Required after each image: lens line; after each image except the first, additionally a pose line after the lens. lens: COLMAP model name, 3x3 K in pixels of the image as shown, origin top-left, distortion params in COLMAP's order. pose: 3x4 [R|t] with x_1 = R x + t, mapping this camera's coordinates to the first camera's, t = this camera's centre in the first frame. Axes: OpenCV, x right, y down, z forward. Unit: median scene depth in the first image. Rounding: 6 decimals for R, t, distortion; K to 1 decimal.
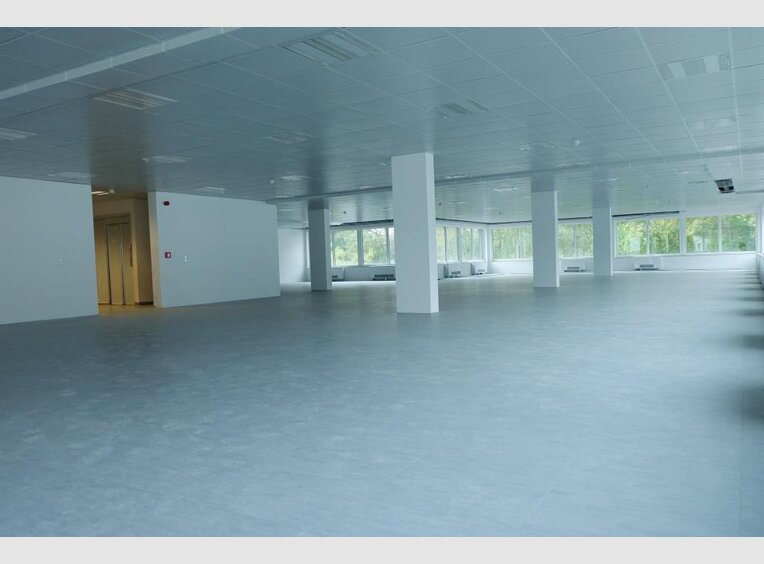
lens RADIAL K [[607.5, 0, 382.0], [0, 607.5, 282.0], [0, 0, 1]] dist [-0.027789, 0.003832]
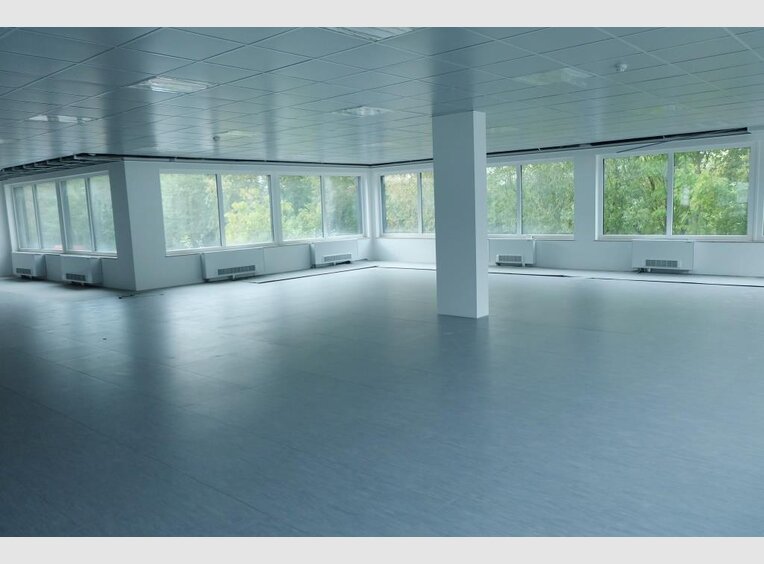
lens RADIAL K [[625.7, 0, 382.0], [0, 625.7, 282.0], [0, 0, 1]] dist [0.000736, 0.003389]
pose [[0.982343, 0.024452, -0.185483, 0.328342], [-0.007772, 0.995900, 0.090125, -0.051375], [0.186926, -0.087093, 0.978506, 0.536023]]
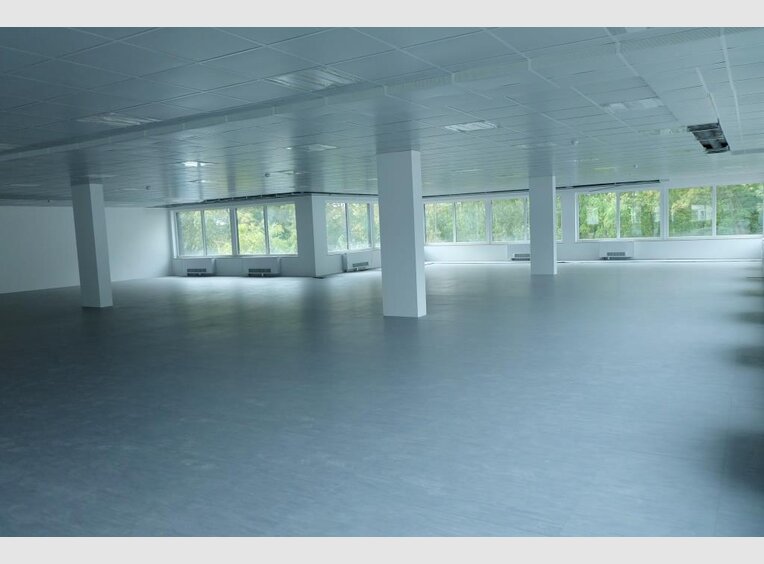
lens RADIAL K [[607.5, 0, 382.0], [0, 607.5, 282.0], [0, 0, 1]] dist [-0.027789, 0.003832]
pose [[0.999947, -0.005805, -0.008544, 0.154928], [0.006250, 0.998572, 0.053048, -0.033378], [0.008224, -0.053099, 0.998555, 0.248474]]
